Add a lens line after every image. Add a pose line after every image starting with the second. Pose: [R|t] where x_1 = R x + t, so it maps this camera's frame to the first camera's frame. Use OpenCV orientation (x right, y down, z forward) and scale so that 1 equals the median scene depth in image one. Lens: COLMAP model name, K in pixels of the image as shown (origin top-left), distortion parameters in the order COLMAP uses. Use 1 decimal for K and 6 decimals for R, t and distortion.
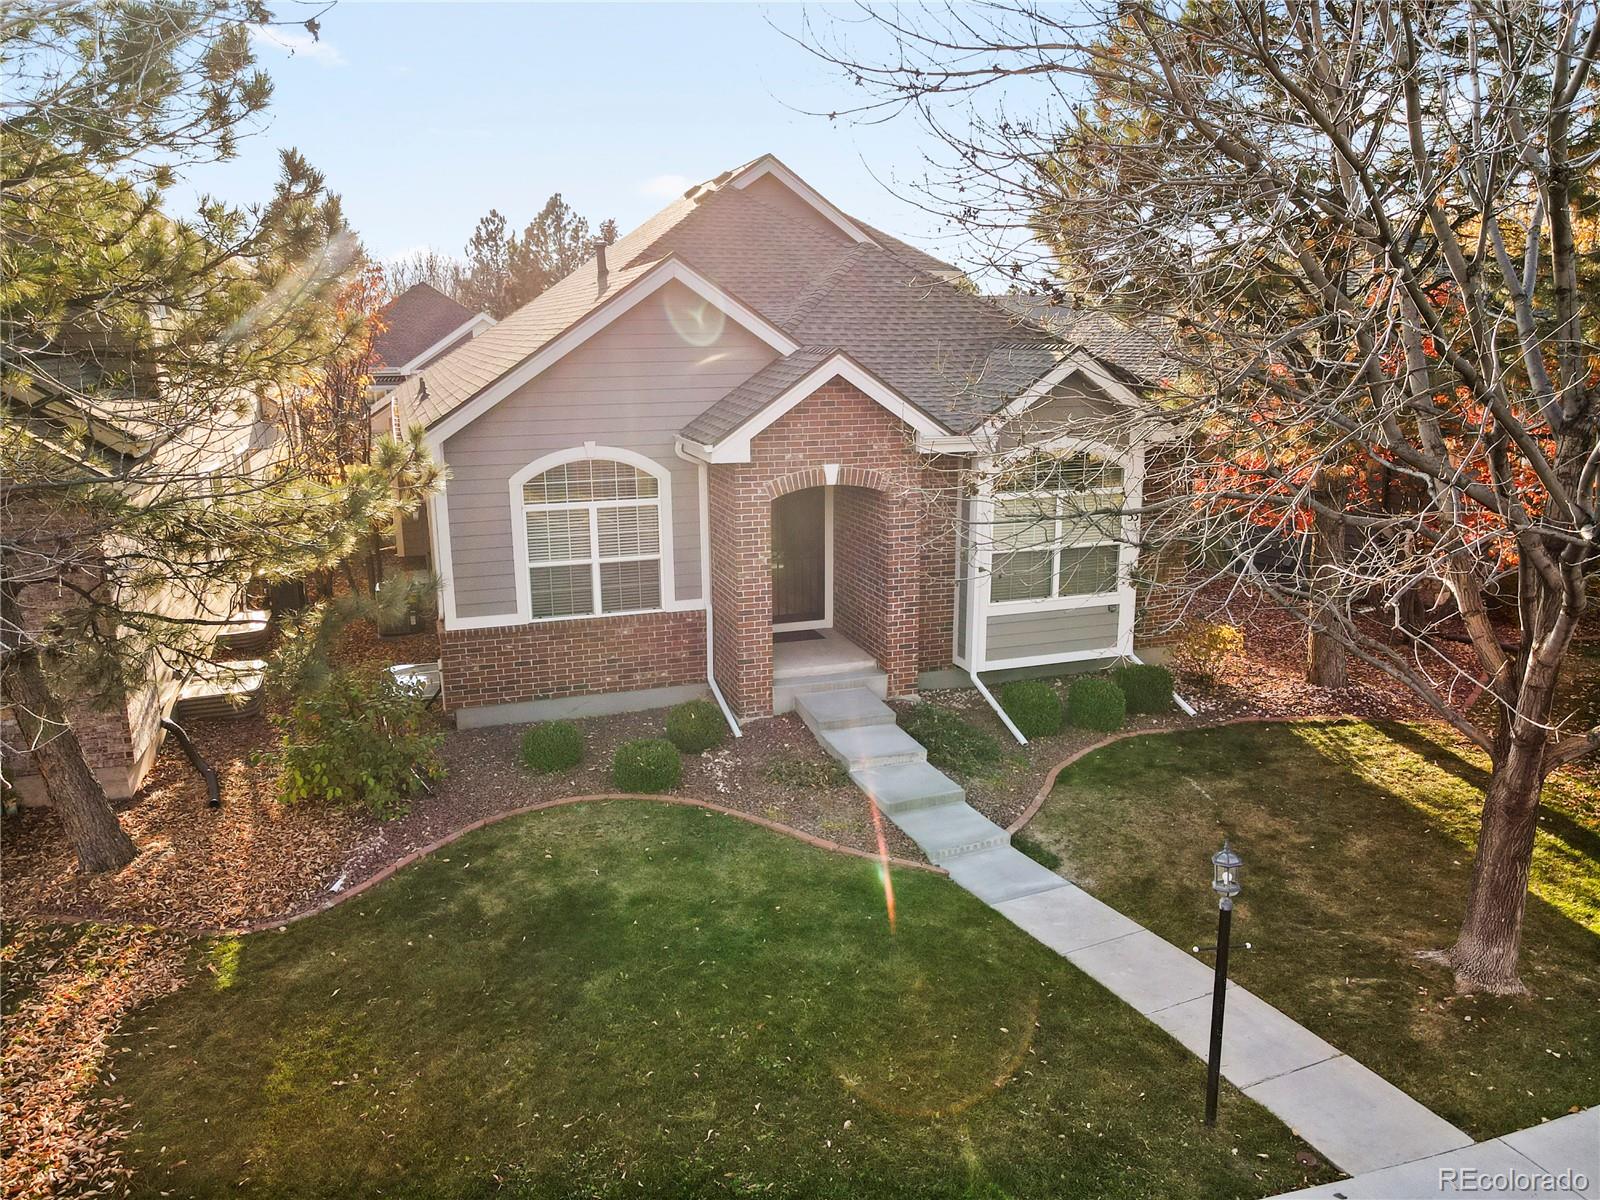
lens RADIAL K [[1160.6, 0, 802.1], [0, 1160.6, 615.6], [0, 0, 1]] dist [0.017554, -0.008541]
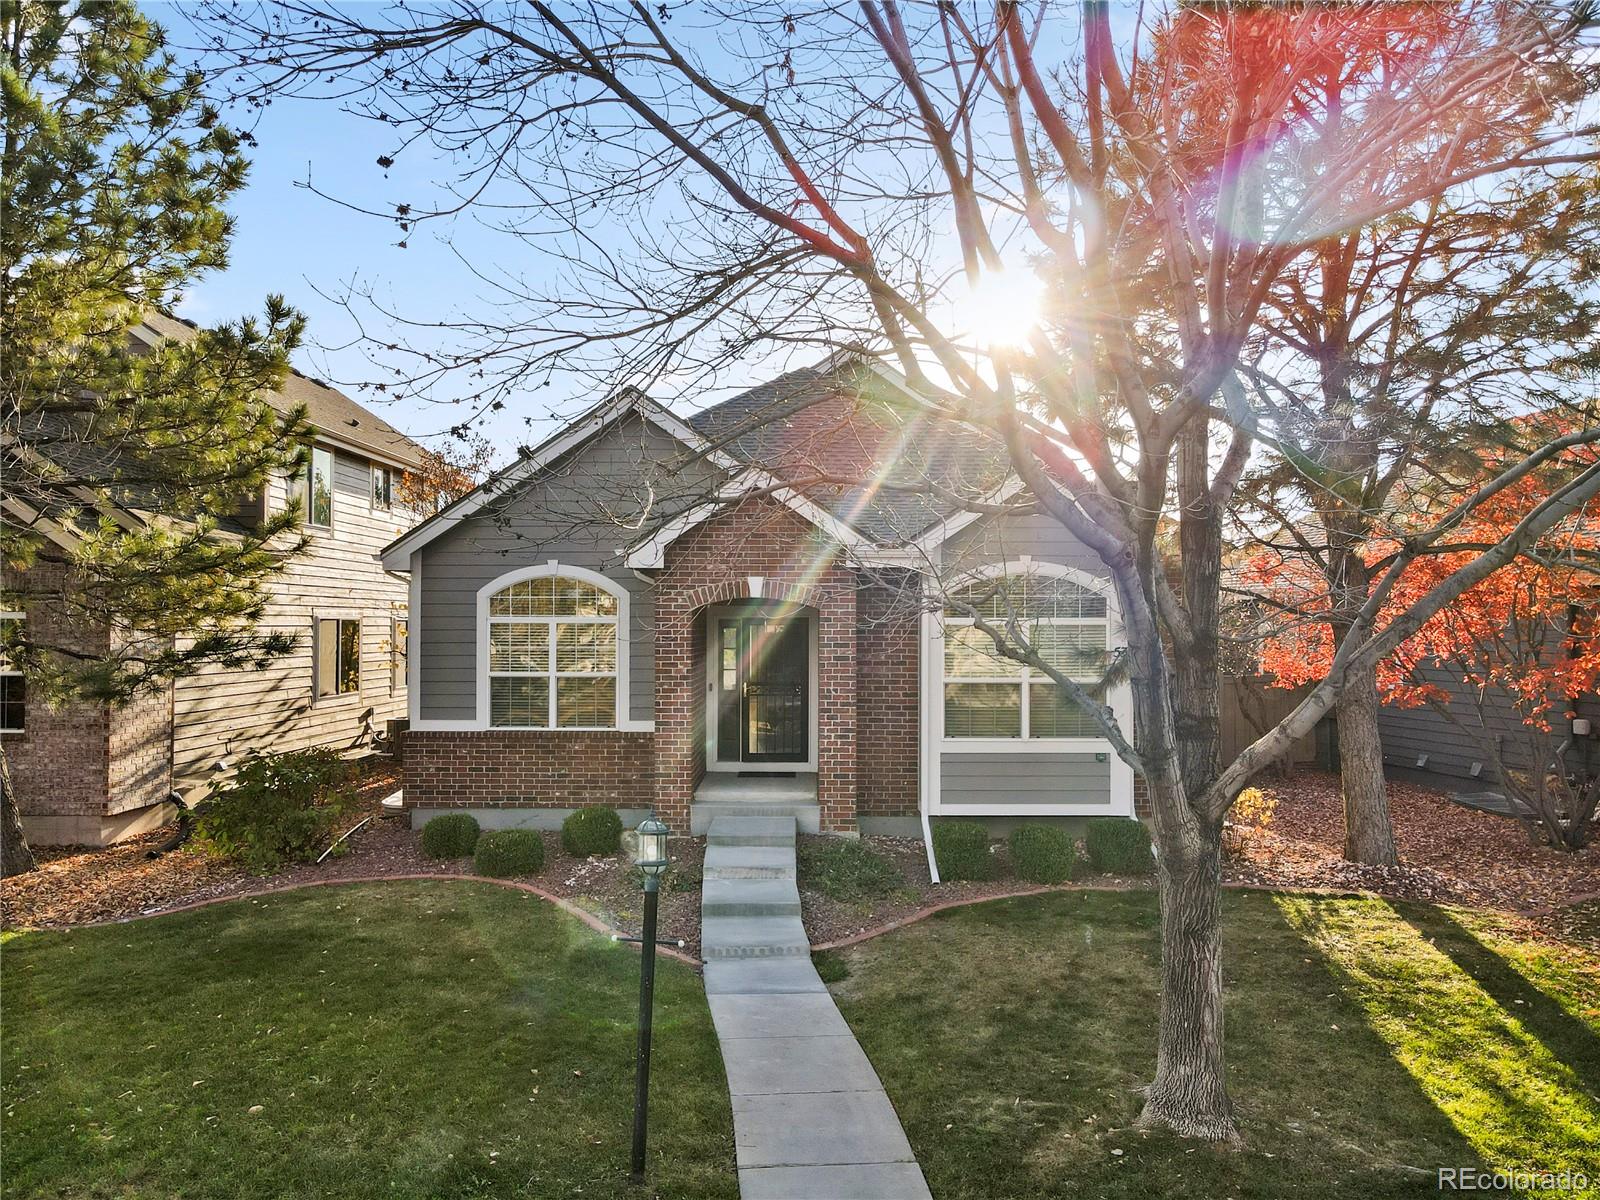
lens RADIAL K [[1160.6, 0, 801.9], [0, 1160.6, 610.6], [0, 0, 1]] dist [0.017554, -0.008541]
pose [[0.944373, 0.004406, -0.328848, 0.379399], [-0.086610, 0.967946, -0.235754, 0.125073], [0.317269, 0.251121, 0.914483, 0.110787]]
